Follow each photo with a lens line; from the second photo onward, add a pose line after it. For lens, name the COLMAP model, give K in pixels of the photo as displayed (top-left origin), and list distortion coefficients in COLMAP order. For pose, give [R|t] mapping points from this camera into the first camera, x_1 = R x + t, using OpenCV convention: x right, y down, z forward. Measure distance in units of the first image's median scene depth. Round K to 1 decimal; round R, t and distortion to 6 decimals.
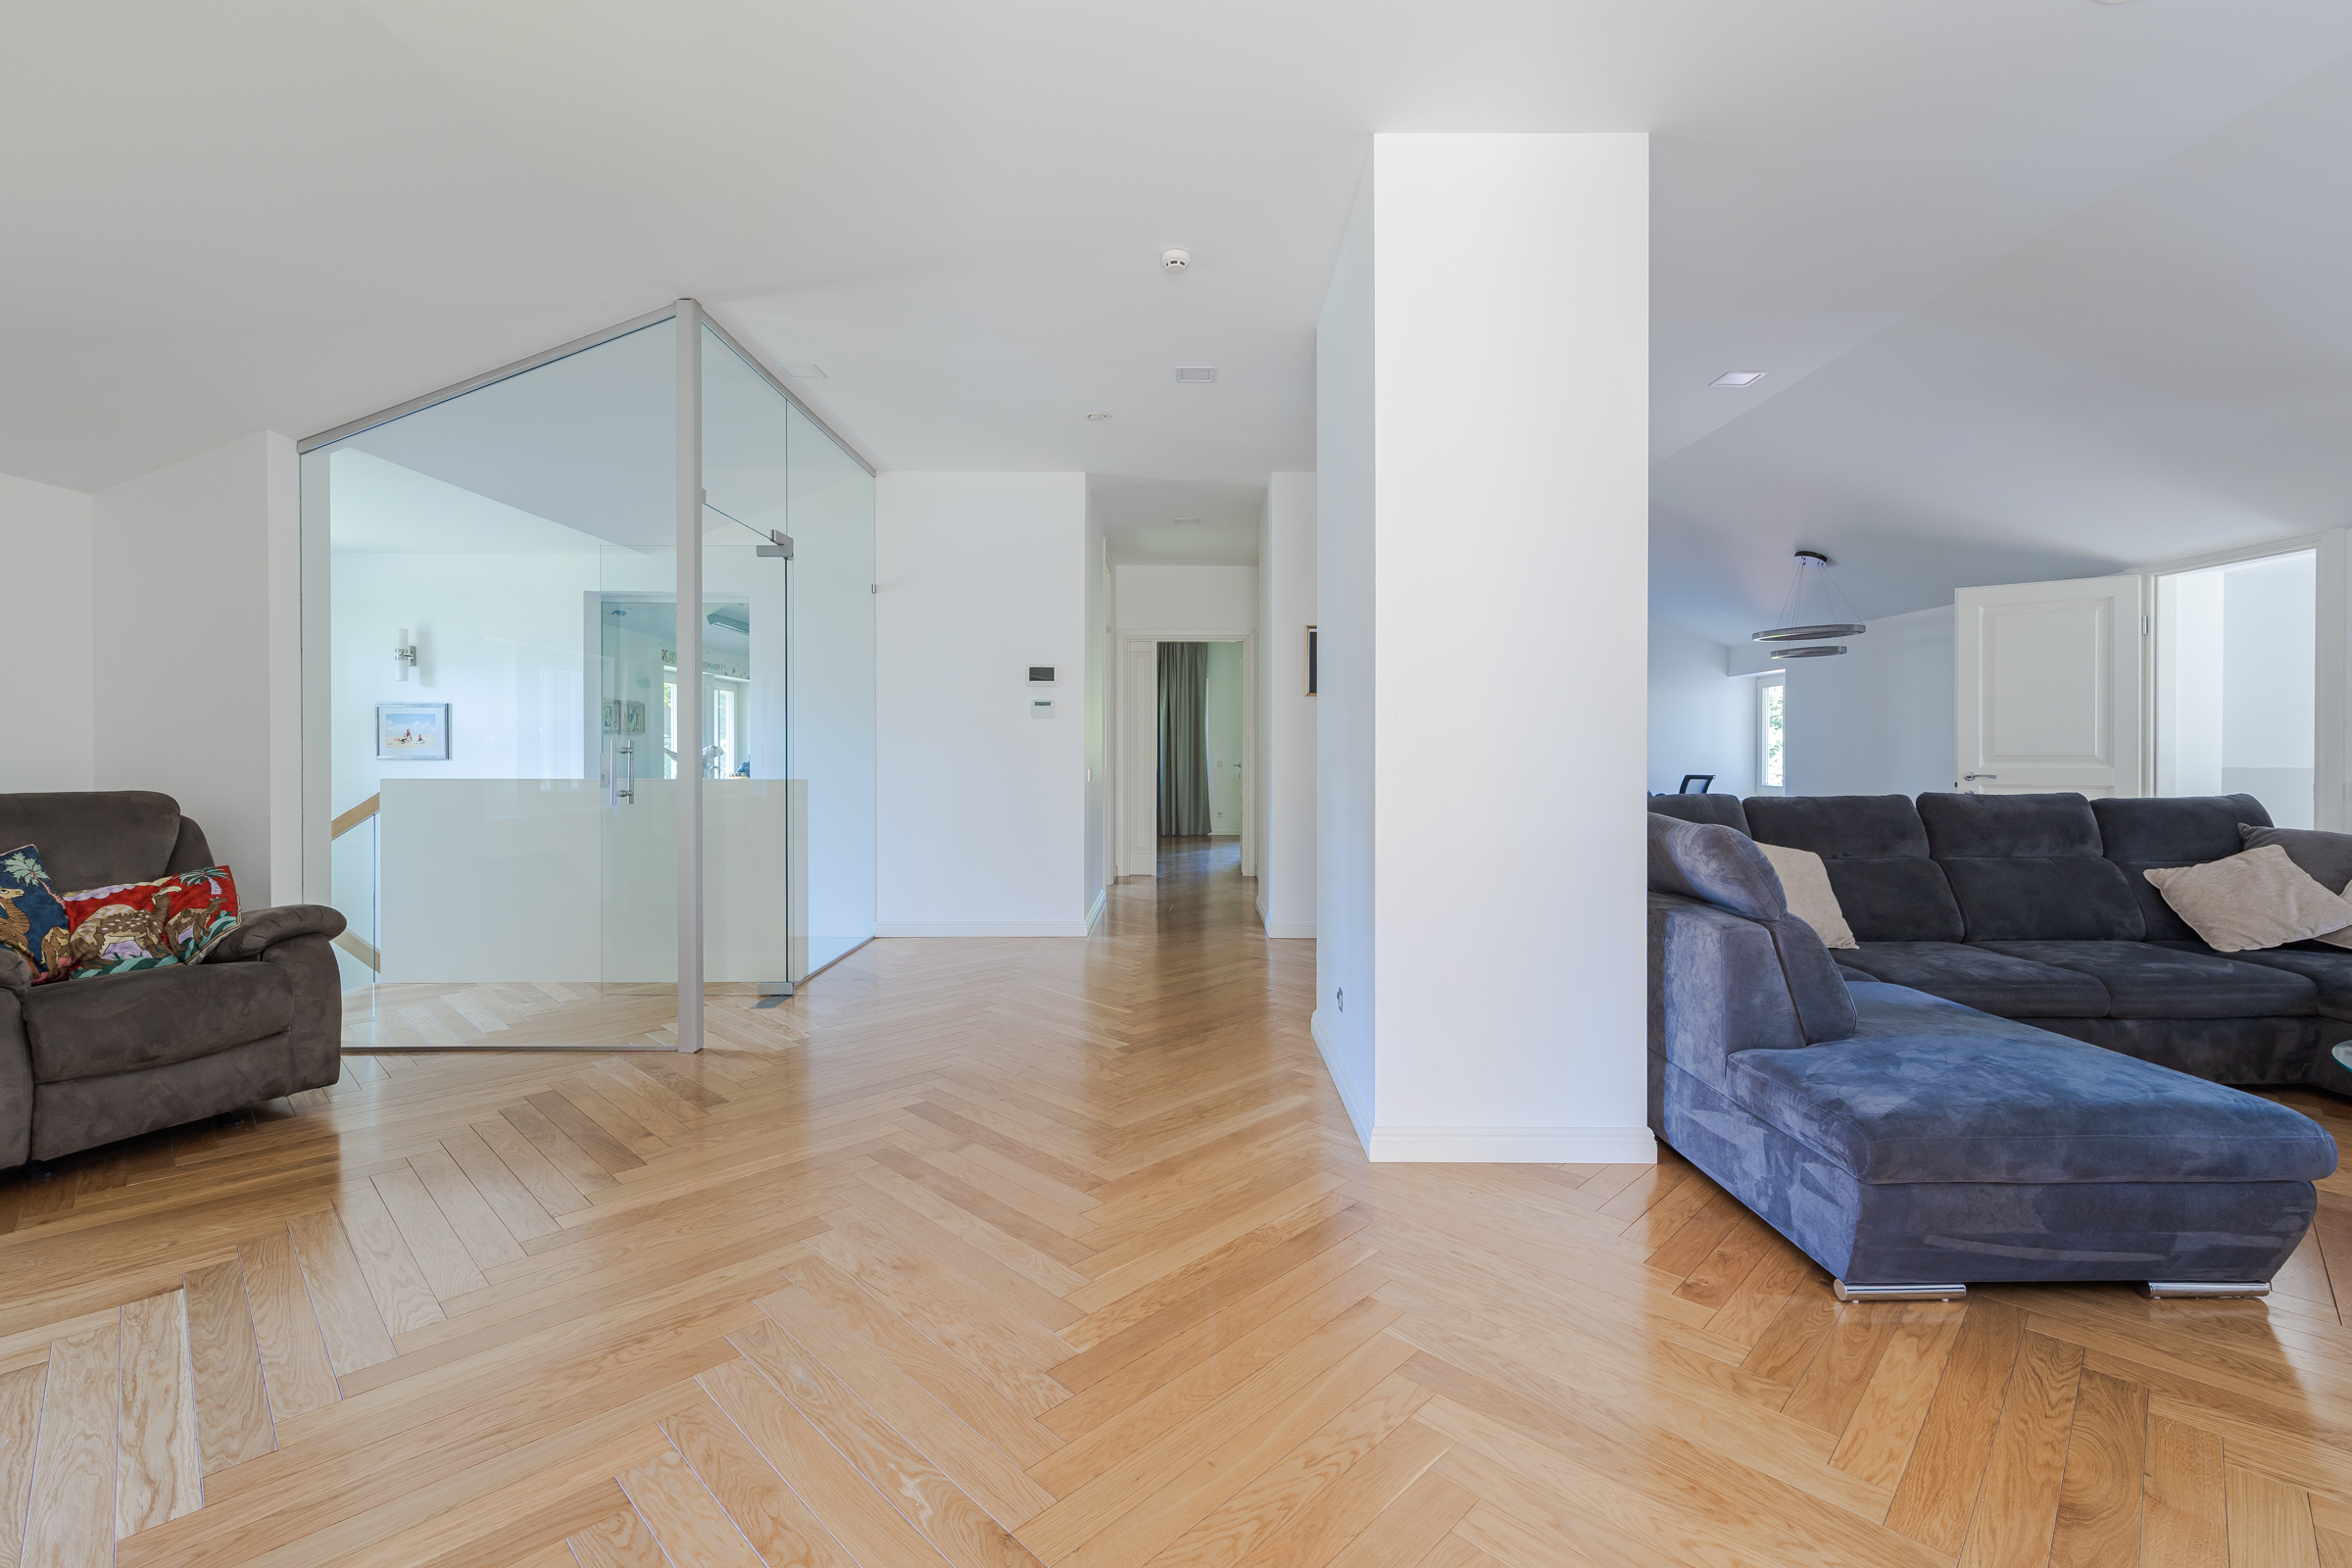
lens RADIAL K [[1005.9, 0, 1176.1], [0, 1005.9, 748.1], [0, 0, 1]] dist [0.003113, 0.000515]
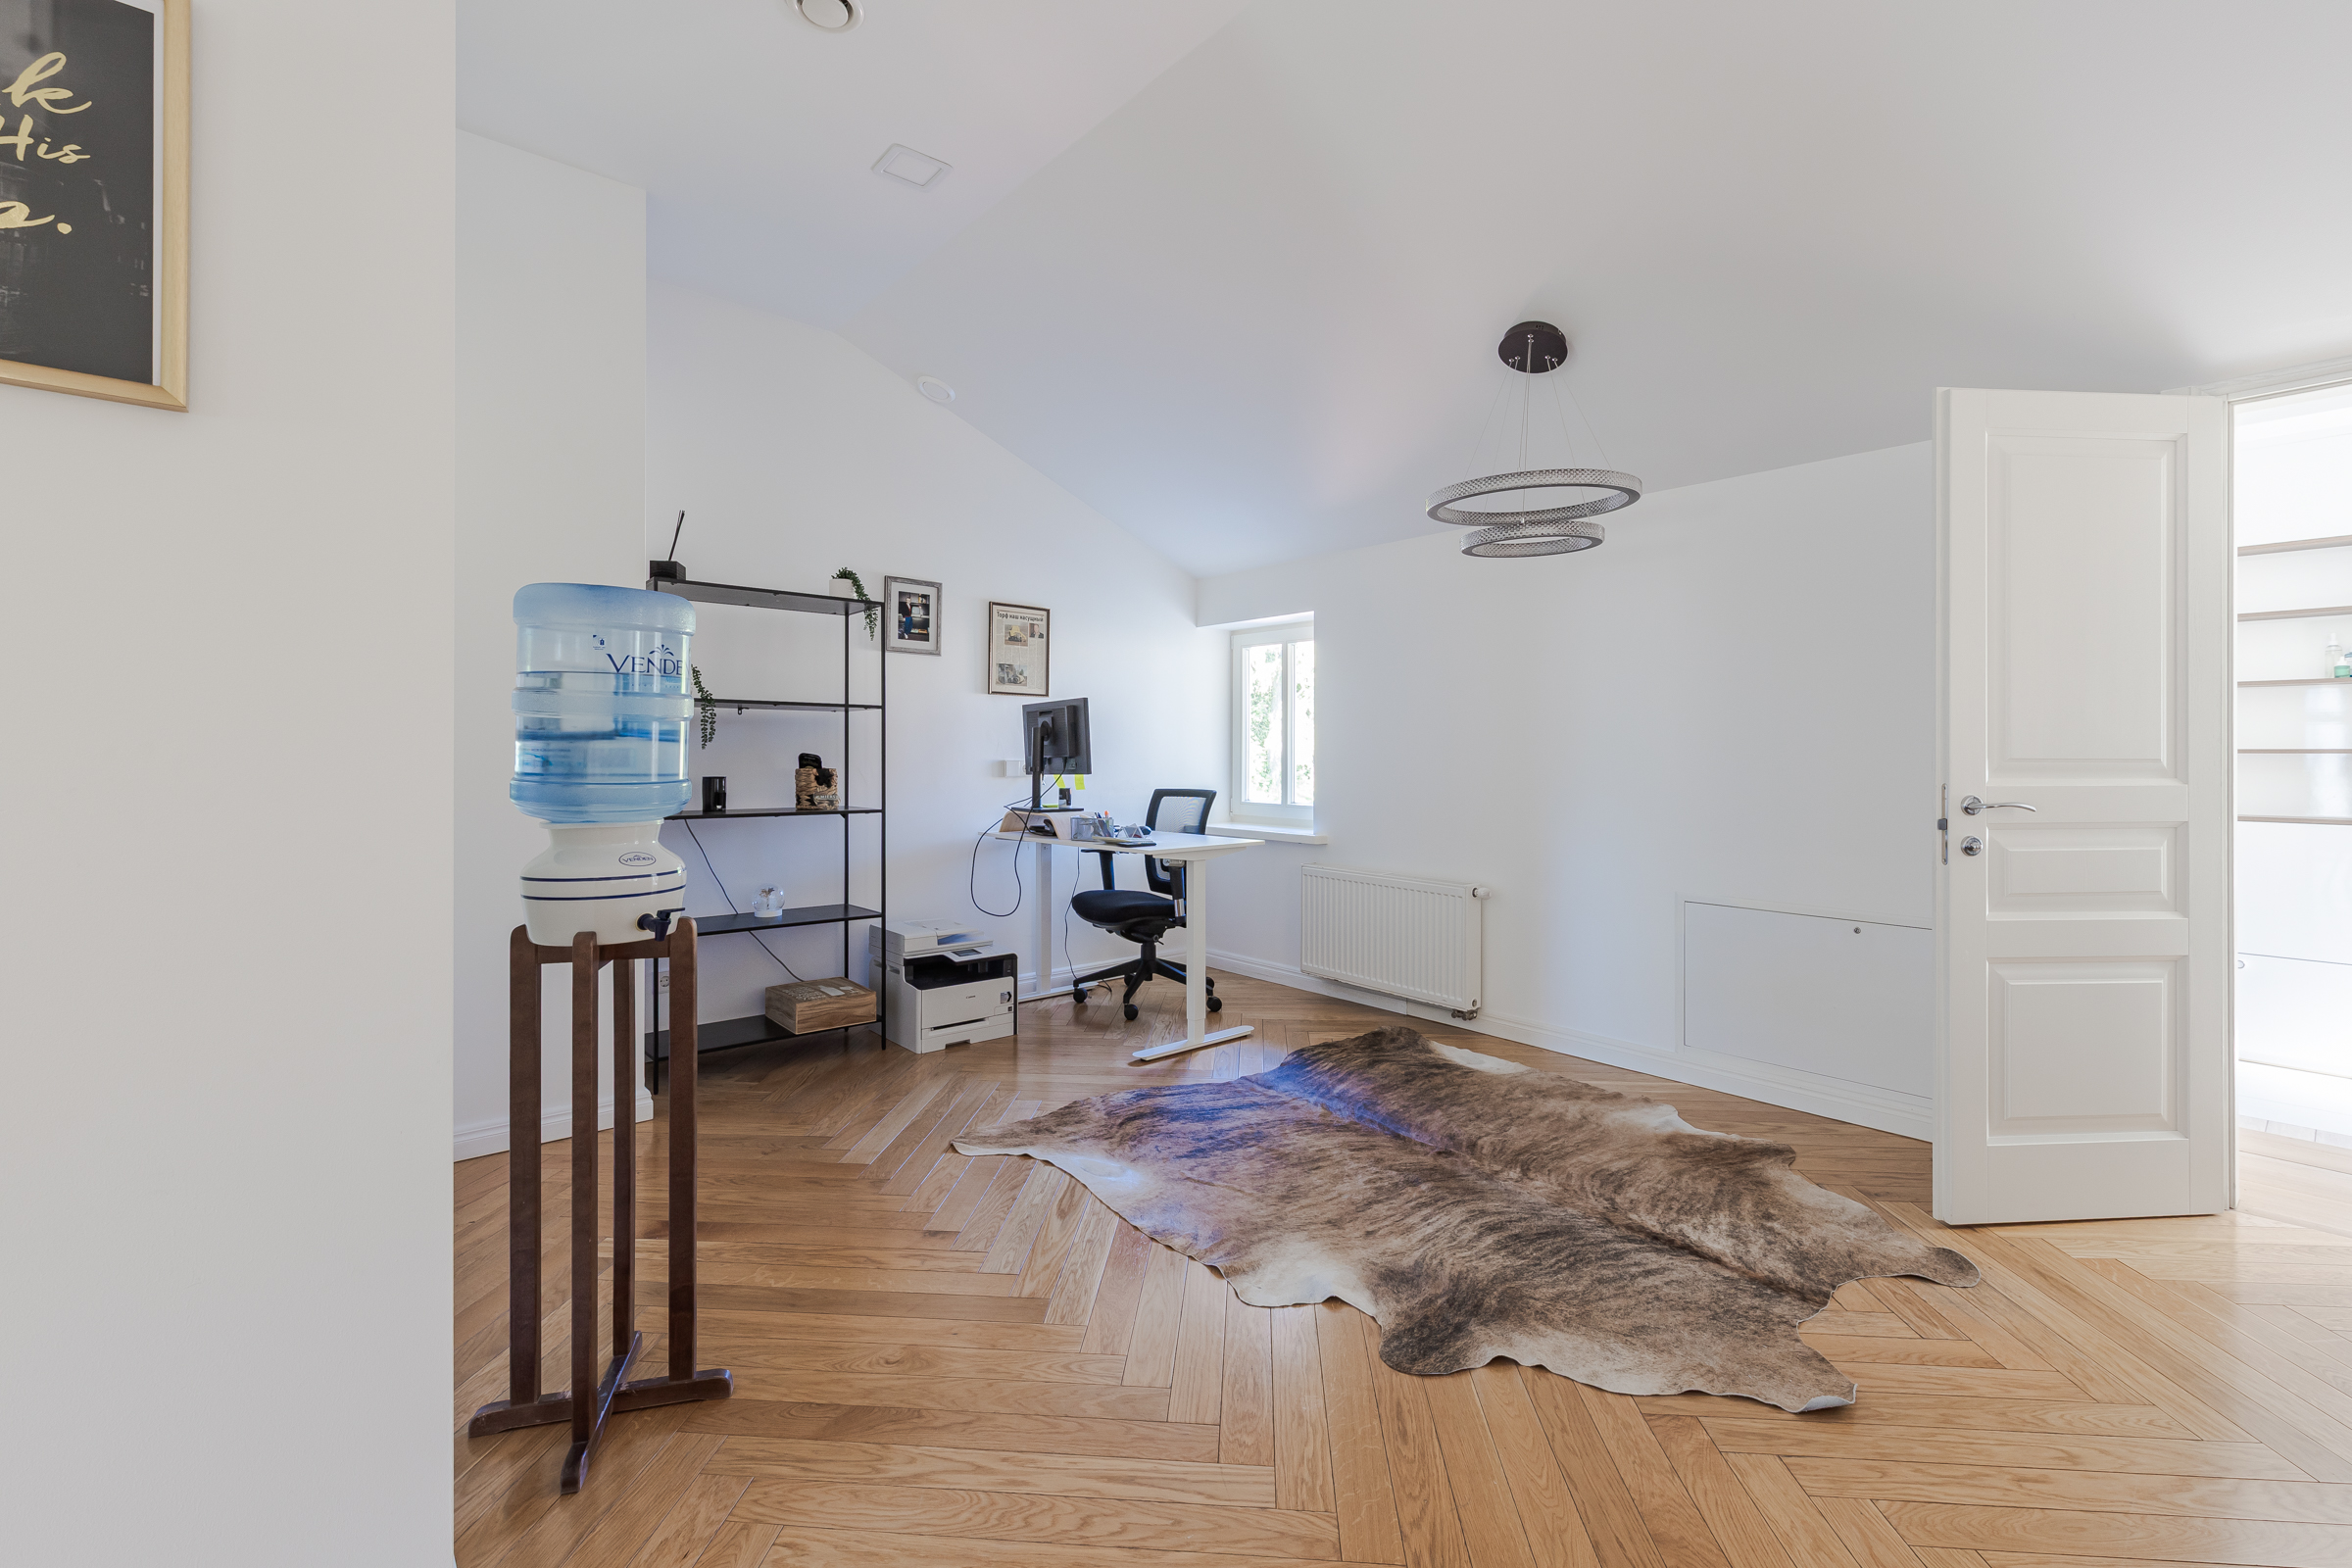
lens RADIAL K [[1005.9, 0, 1176.1], [0, 1005.9, 748.1], [0, 0, 1]] dist [0.003113, 0.000515]
pose [[0.750734, 0.004721, 0.660587, 0.146642], [-0.007695, 0.999969, 0.001599, 0.002711], [-0.660560, -0.006284, 0.750747, 0.593220]]
